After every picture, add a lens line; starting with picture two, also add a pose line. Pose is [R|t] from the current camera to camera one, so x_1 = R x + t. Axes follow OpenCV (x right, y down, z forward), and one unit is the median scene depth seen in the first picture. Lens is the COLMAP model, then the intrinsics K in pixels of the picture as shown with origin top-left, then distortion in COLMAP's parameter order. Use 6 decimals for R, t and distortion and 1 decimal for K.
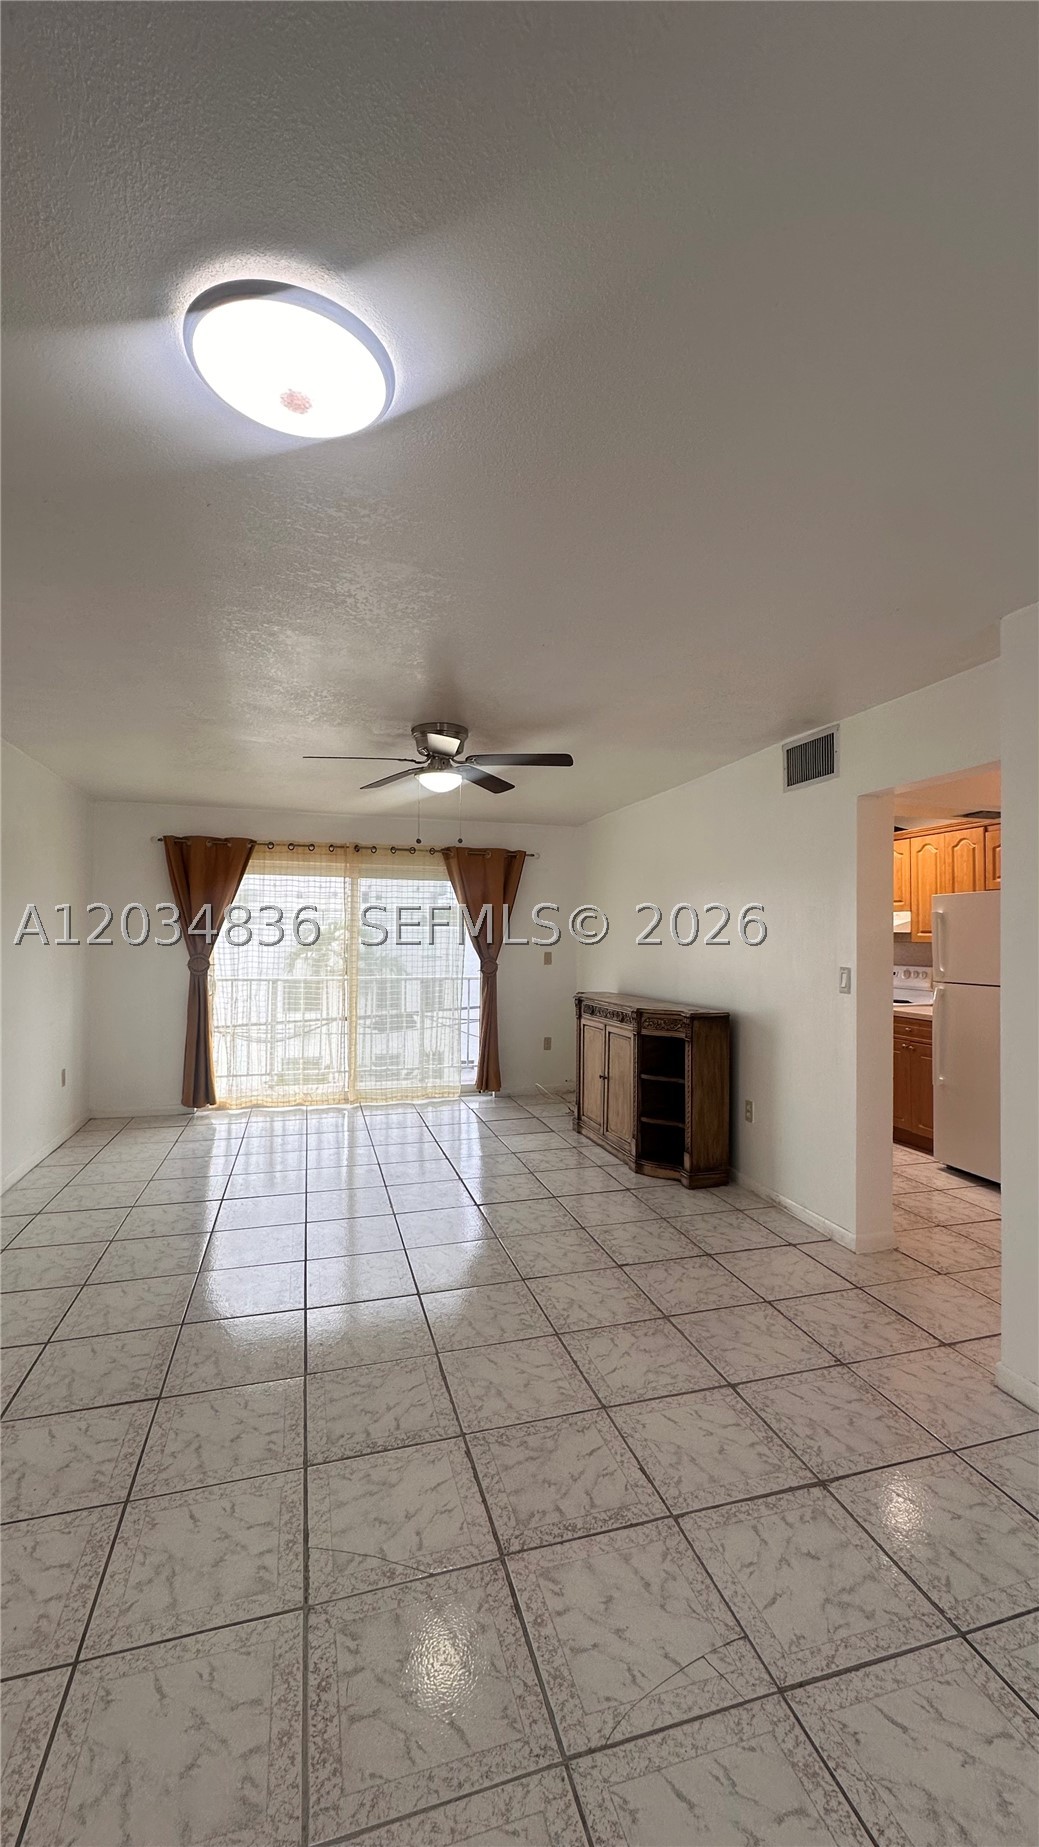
lens RADIAL K [[745.4, 0, 519.5], [0, 745.4, 923.5], [0, 0, 1]] dist [-0.001405, 0.000739]
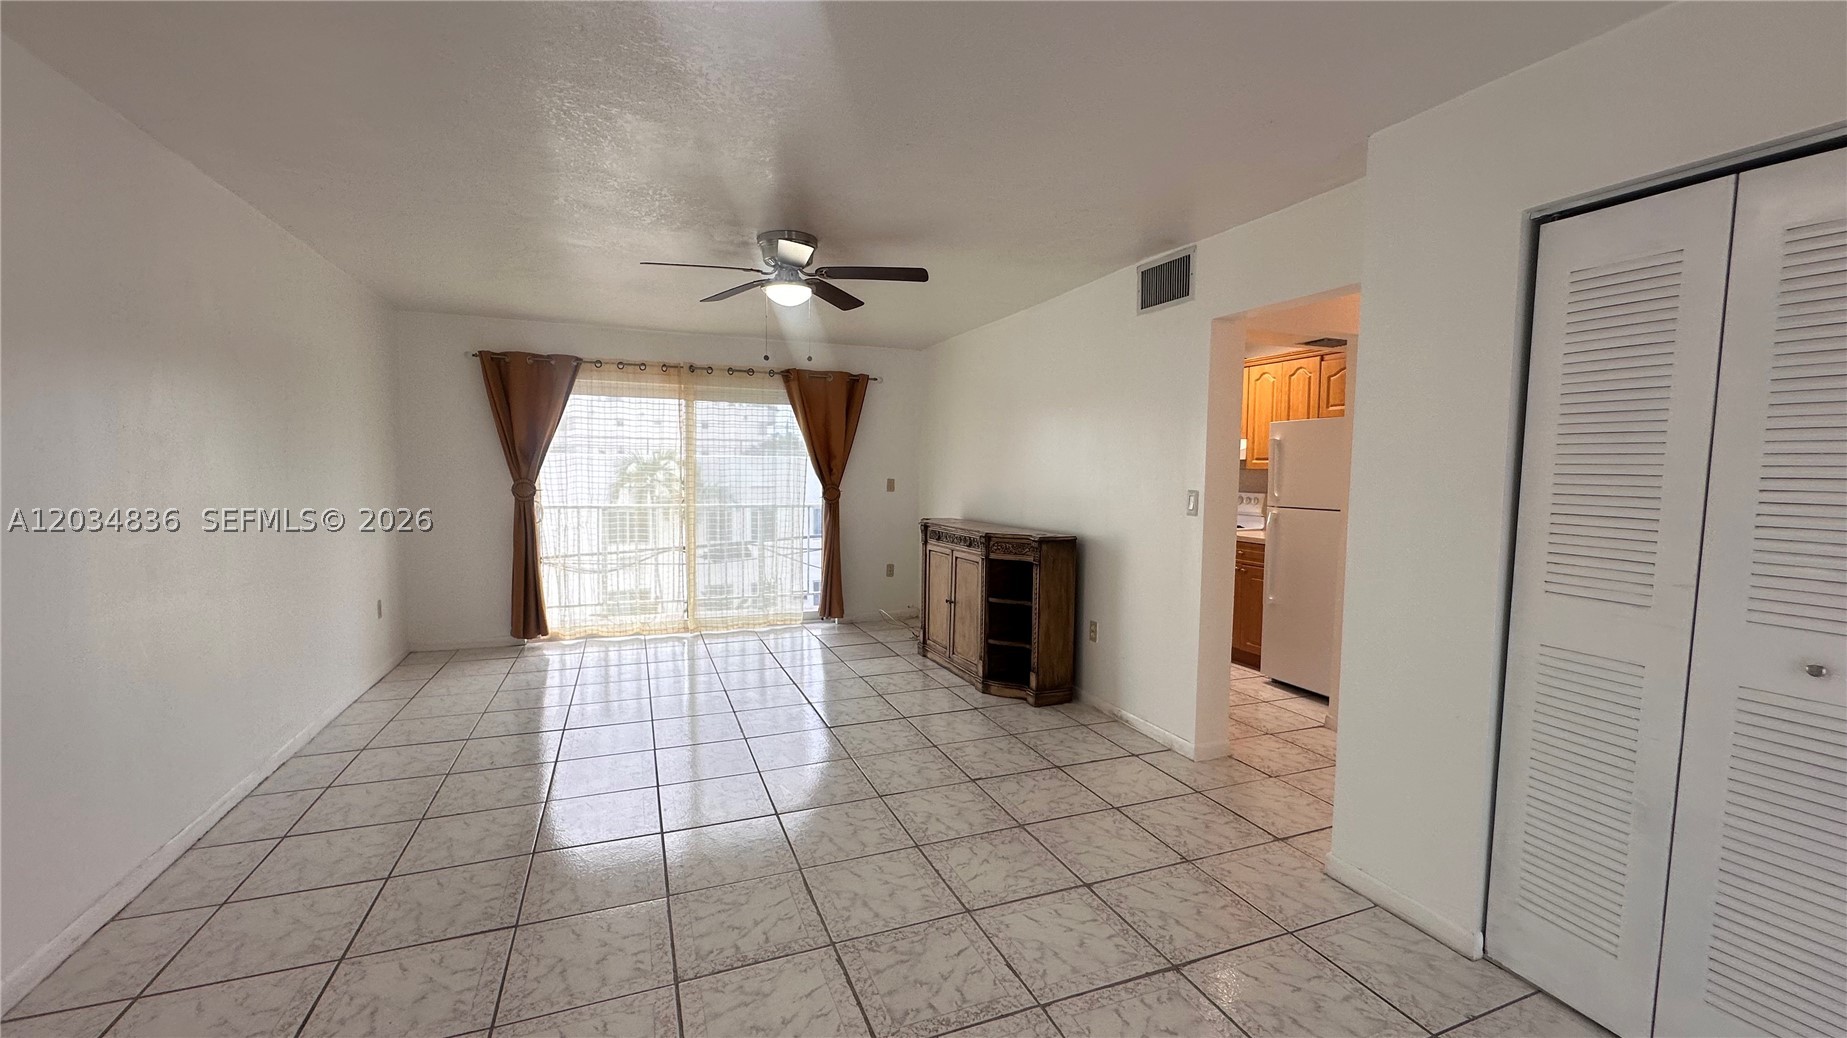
lens RADIAL K [[745.4, 0, 919.9], [0, 745.4, 521.1], [0, 0, 1]] dist [-0.001405, 0.000739]
pose [[0.995428, -0.002243, 0.095484, -0.033929], [-0.006240, 0.996060, 0.088458, 0.012671], [-0.095306, -0.088650, 0.991493, 0.019181]]
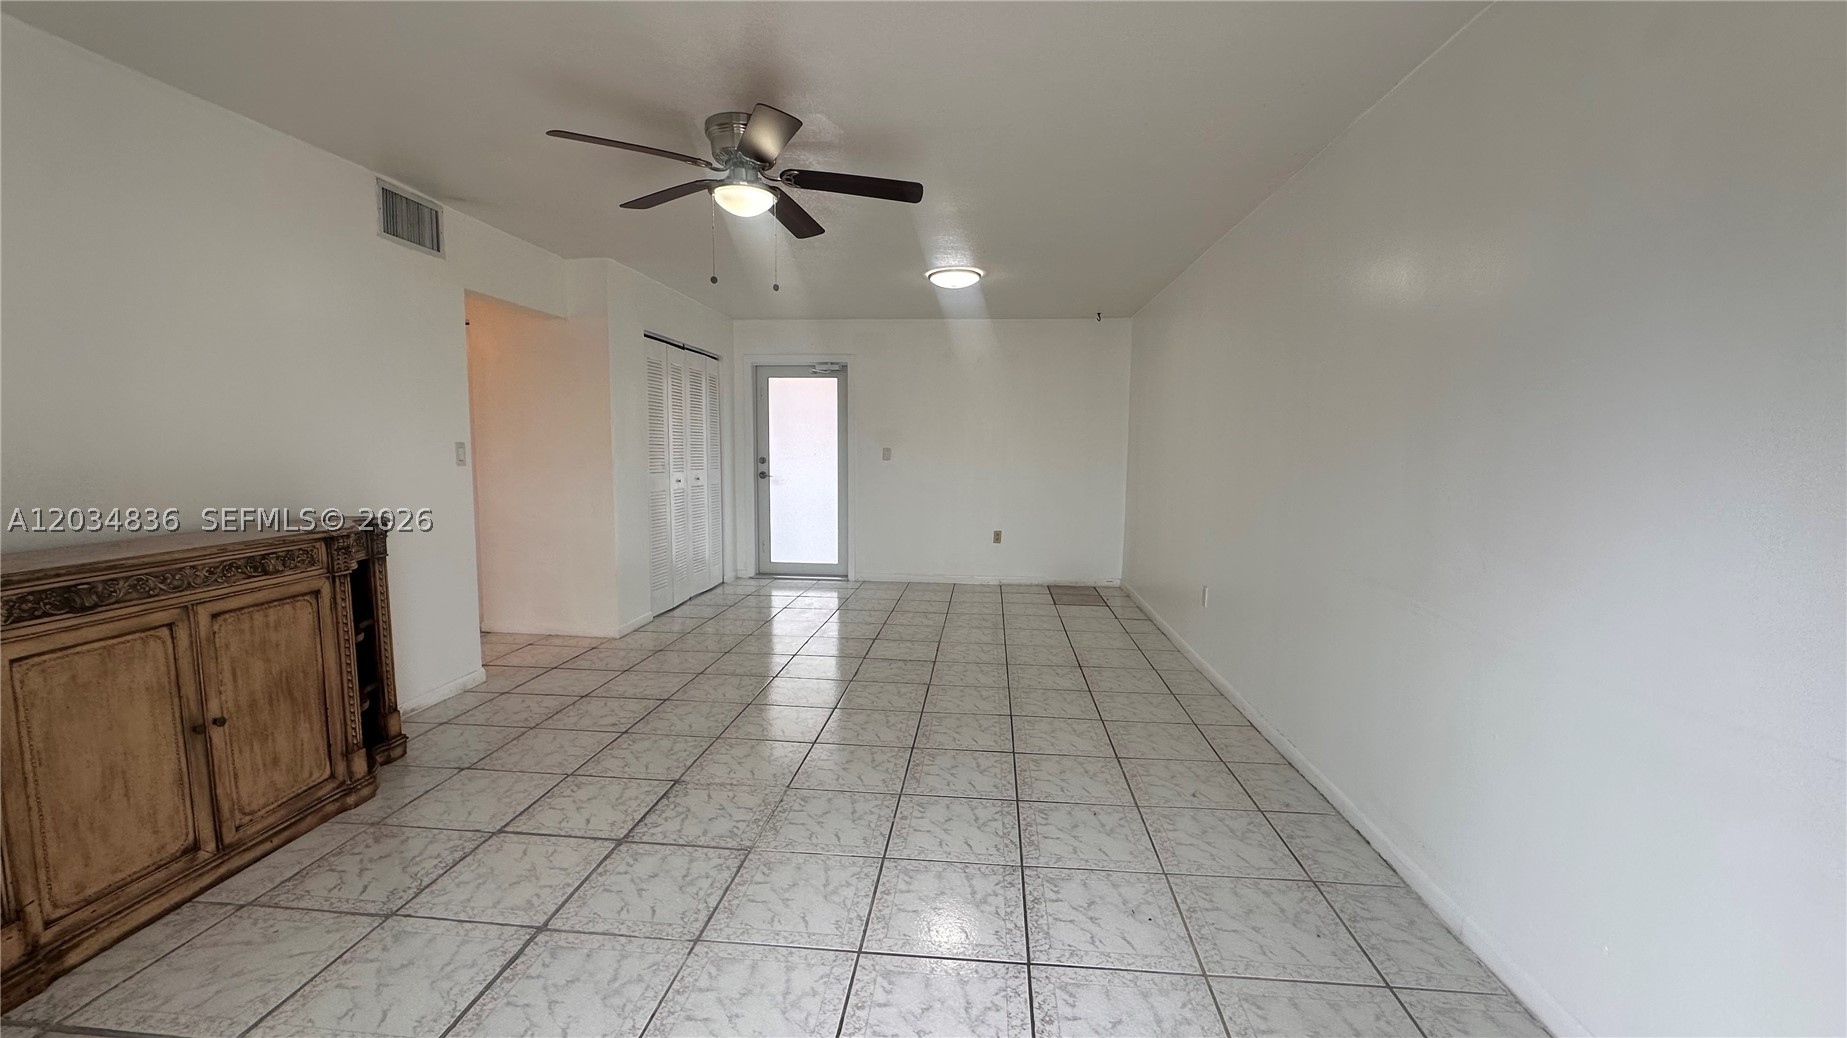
lens RADIAL K [[745.4, 0, 919.9], [0, 745.4, 521.1], [0, 0, 1]] dist [-0.001405, 0.000739]
pose [[-0.931373, -0.054018, 0.360038, -0.604247], [-0.022034, 0.995482, 0.092359, 0.058308], [-0.363400, 0.078088, -0.928355, 1.796891]]
